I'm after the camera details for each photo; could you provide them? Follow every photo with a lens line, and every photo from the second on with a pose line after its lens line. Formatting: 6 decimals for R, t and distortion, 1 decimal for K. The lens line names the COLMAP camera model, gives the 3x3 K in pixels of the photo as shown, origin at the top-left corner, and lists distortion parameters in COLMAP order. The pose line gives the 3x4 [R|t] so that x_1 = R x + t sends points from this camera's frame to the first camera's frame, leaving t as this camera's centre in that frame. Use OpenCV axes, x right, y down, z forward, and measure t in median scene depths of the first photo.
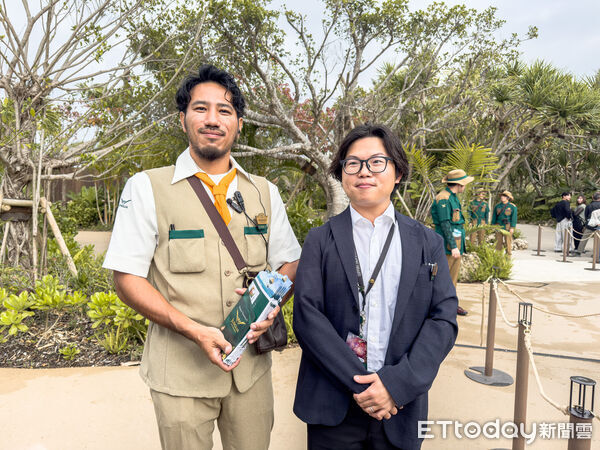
lens RADIAL K [[416.9, 0, 300.9], [0, 416.9, 227.4], [0, 0, 1]] dist [-0.006455, -0.006402]
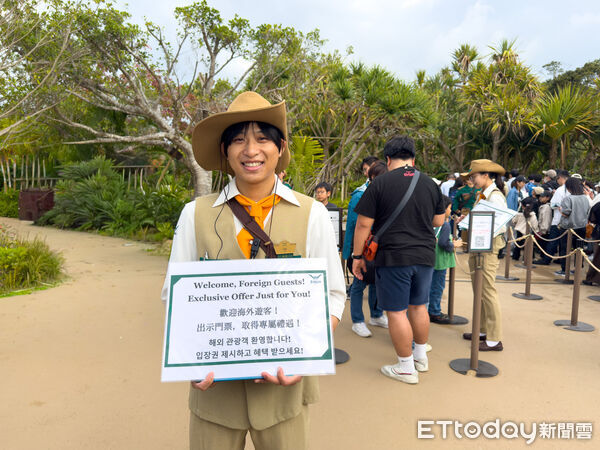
lens RADIAL K [[460.1, 0, 299.5], [0, 460.1, 222.2], [0, 0, 1]] dist [0.001153, -0.003077]
pose [[0.974226, -0.020872, 0.224607, 0.075797], [0.016899, 0.999665, 0.019595, 0.030762], [-0.224941, -0.015294, 0.974252, -0.352204]]
